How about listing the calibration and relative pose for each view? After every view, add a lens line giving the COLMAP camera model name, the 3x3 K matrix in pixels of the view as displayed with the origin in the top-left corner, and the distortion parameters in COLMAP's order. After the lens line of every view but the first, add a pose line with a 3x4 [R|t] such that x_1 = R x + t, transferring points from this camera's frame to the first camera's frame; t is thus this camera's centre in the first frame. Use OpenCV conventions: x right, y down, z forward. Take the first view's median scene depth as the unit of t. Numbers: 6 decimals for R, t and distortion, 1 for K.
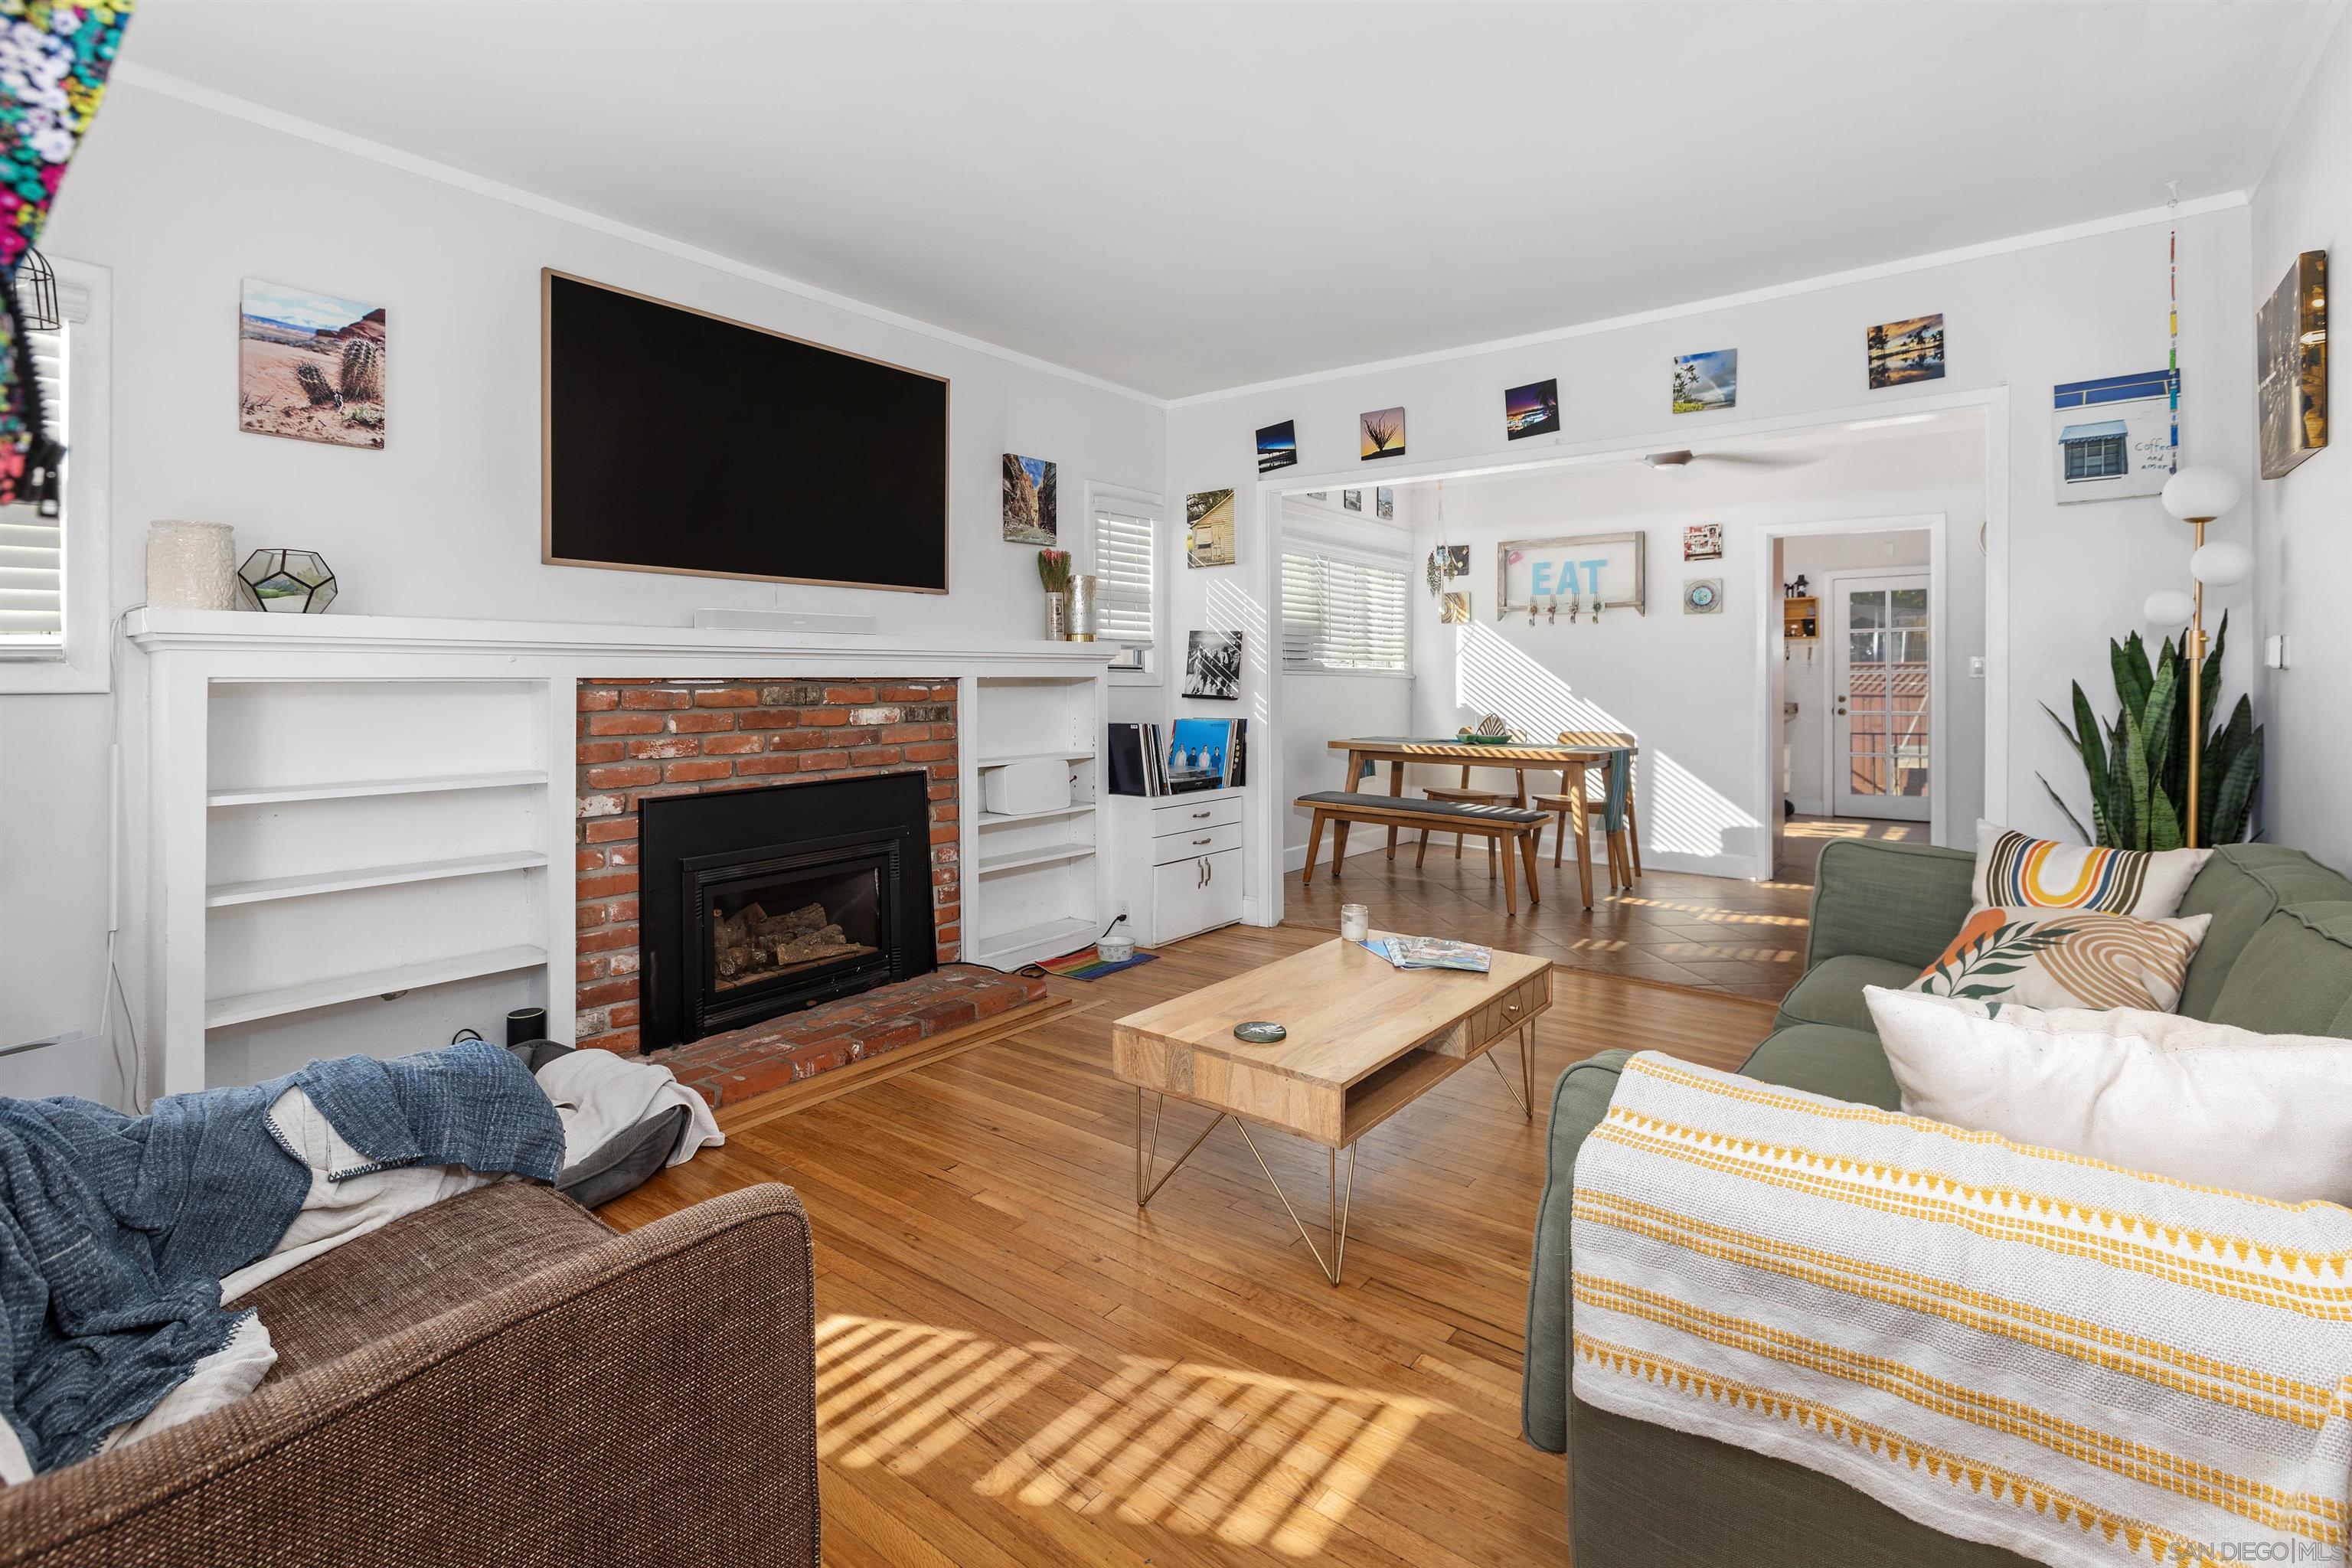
lens RADIAL K [[1075.7, 0, 1181.7], [0, 1075.7, 671.2], [0, 0, 1]] dist [0.000958, -0.002128]
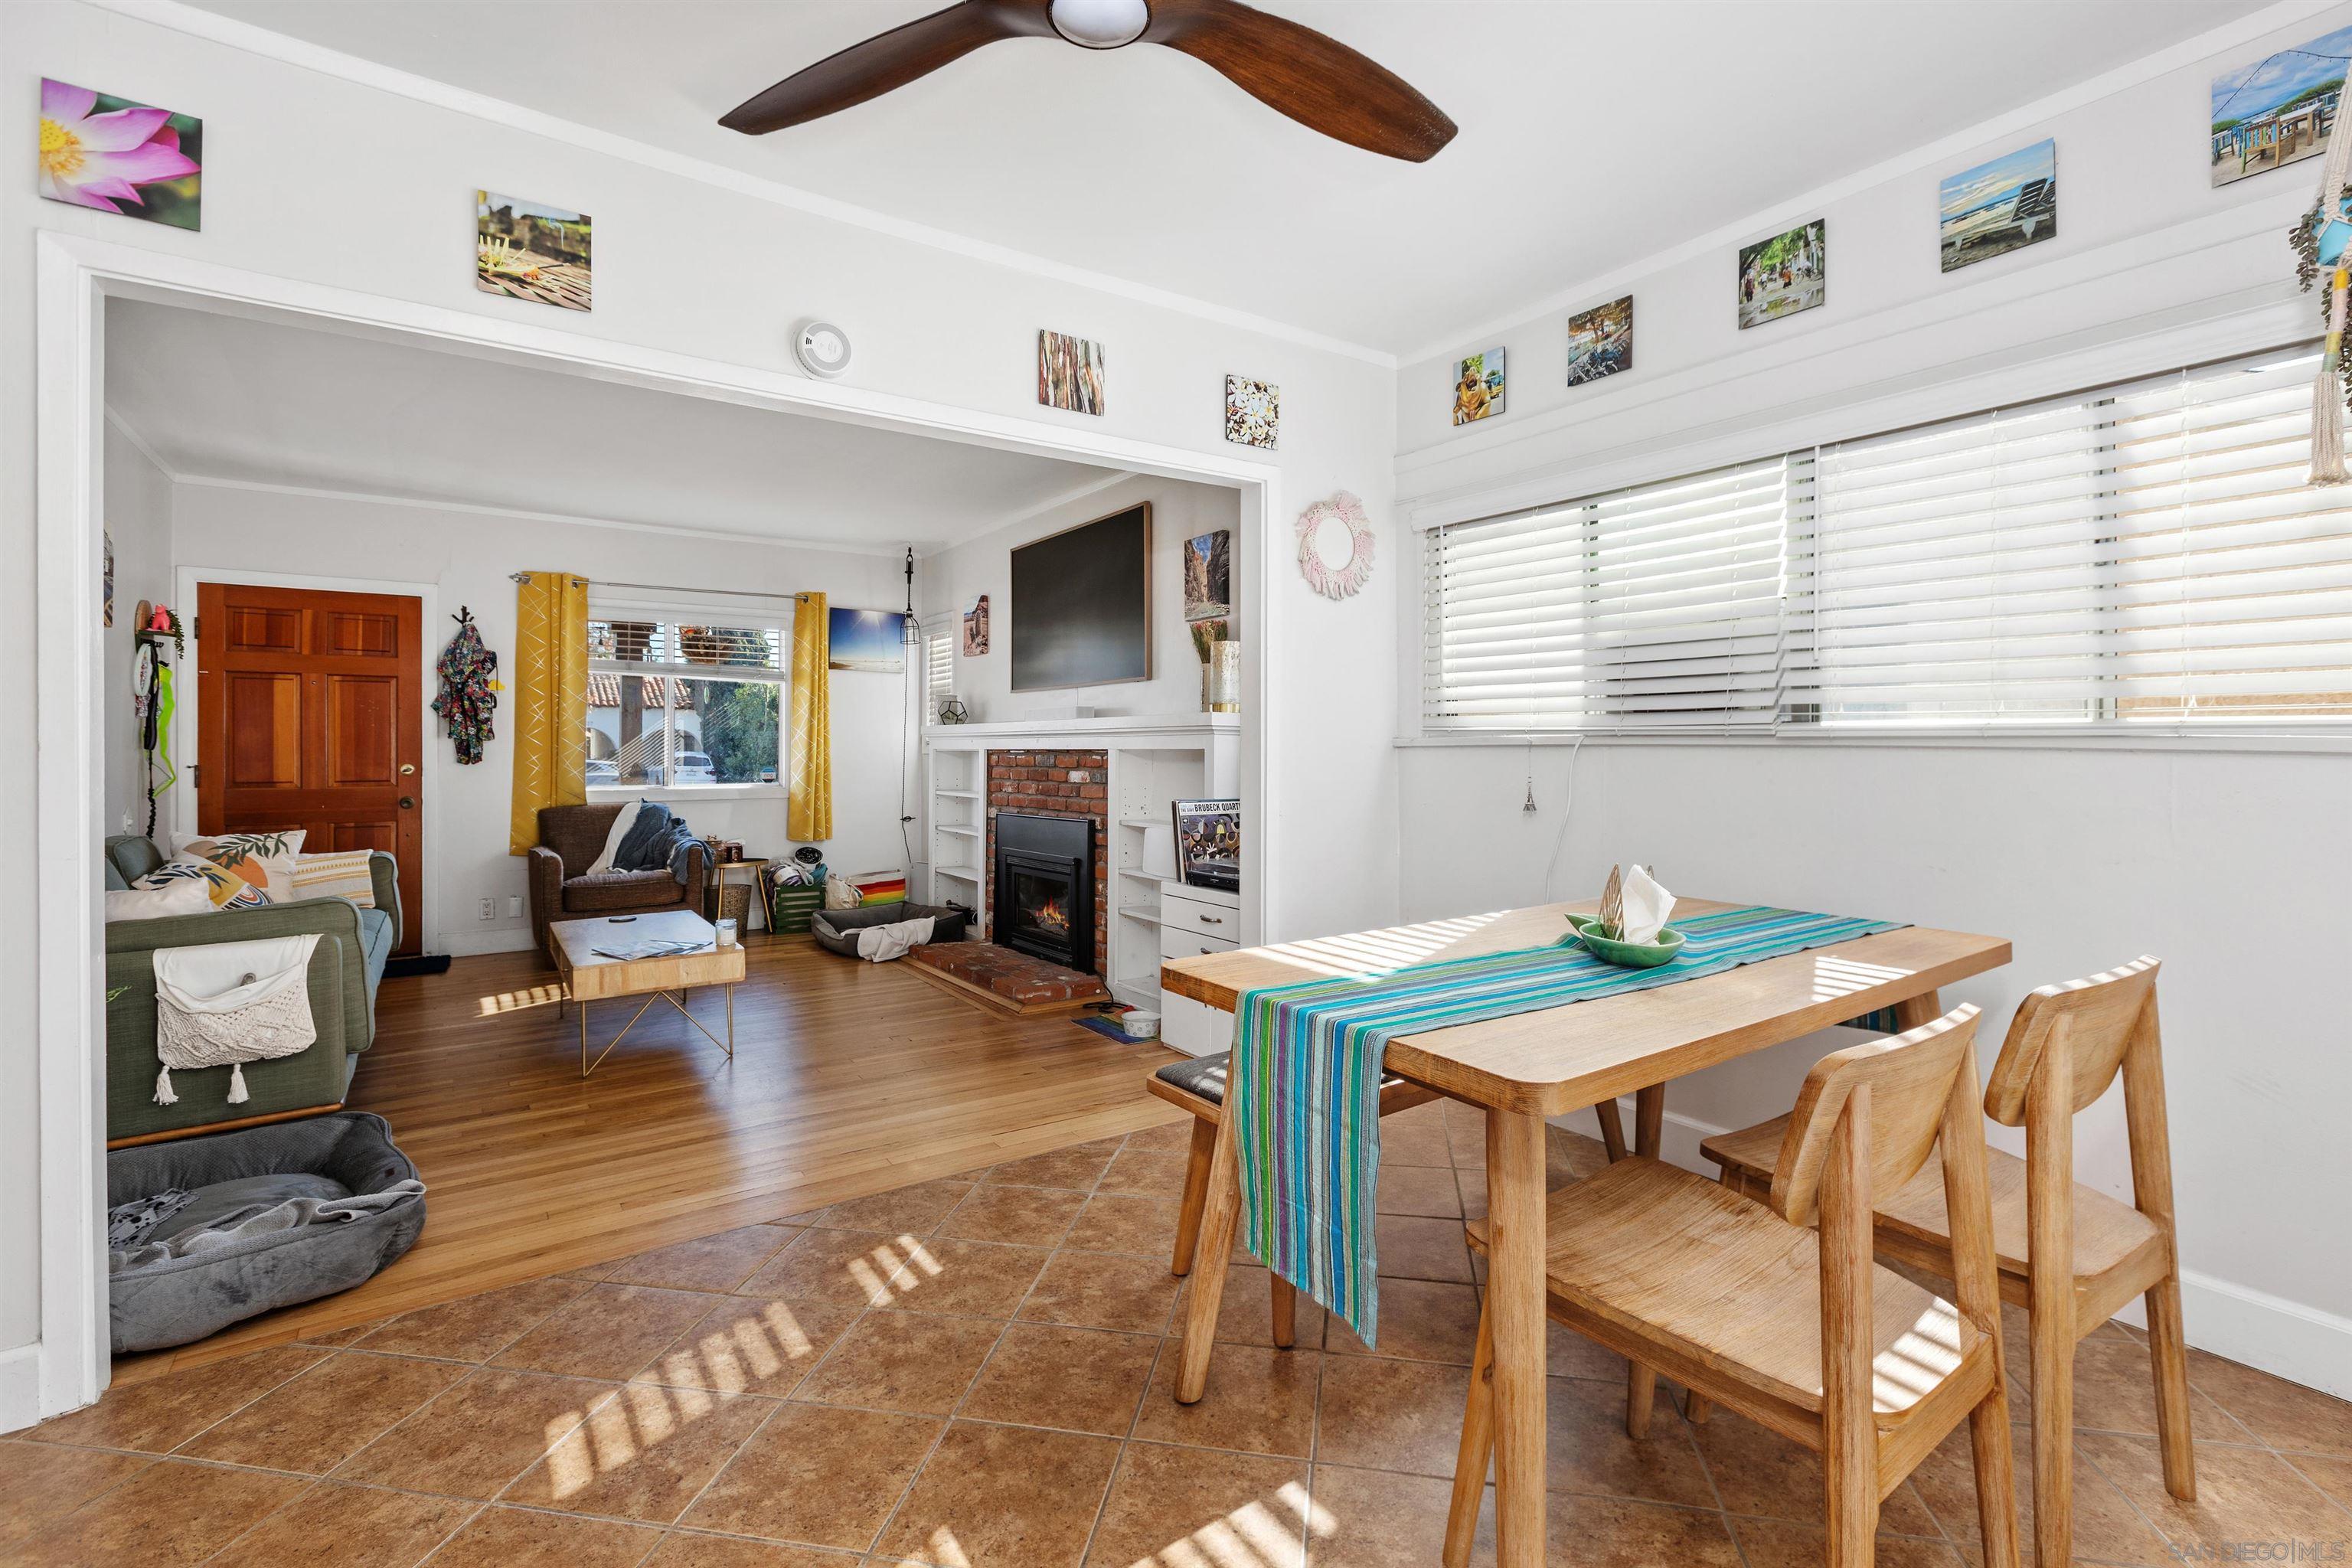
lens RADIAL K [[1075.7, 0, 1209.3], [0, 1075.7, 744.3], [0, 0, 1]] dist [0.000958, -0.002128]
pose [[-0.303465, -0.003722, -0.952835, 0.565395], [0.004744, 0.999974, -0.005417, 0.003825], [0.952831, -0.006164, -0.303440, 0.894852]]
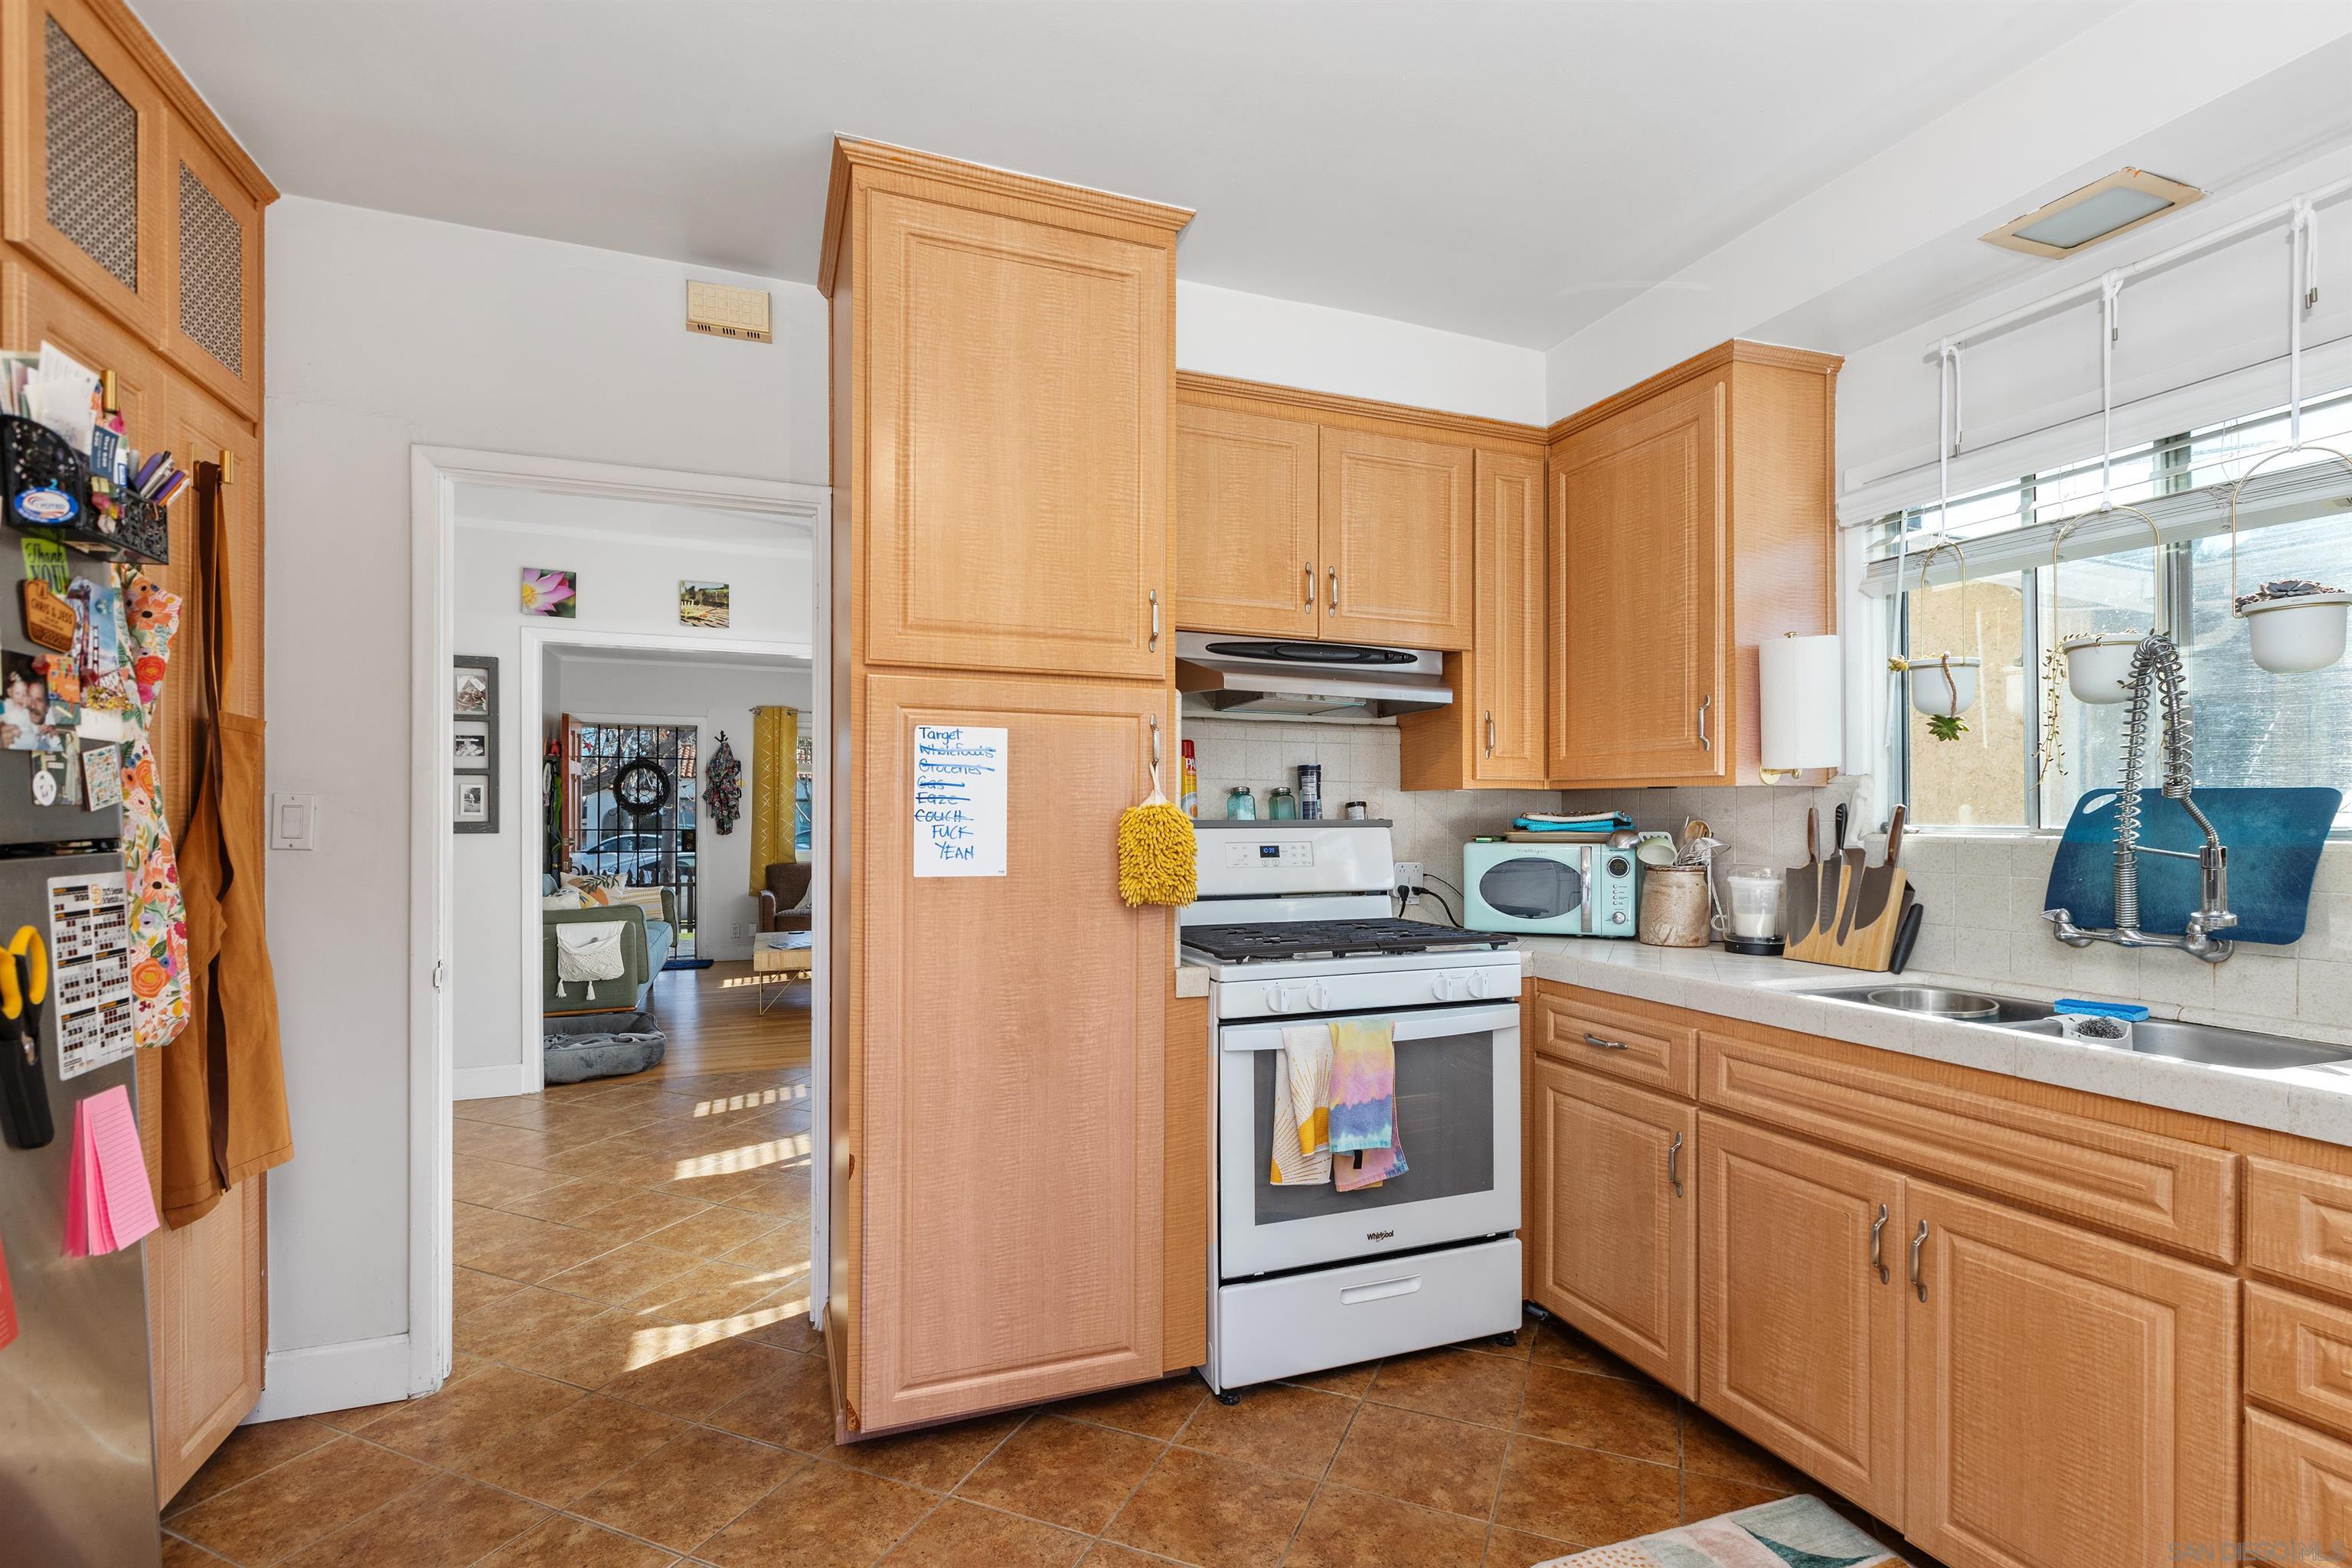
lens RADIAL K [[1075.7, 0, 1203.9], [0, 1075.7, 812.6], [0, 0, 1]] dist [0.000958, -0.002128]
pose [[-0.507279, -0.005269, -0.861766, 0.830269], [0.003910, 0.999957, -0.008416, -0.003705], [0.861773, -0.007639, -0.507237, 1.366032]]
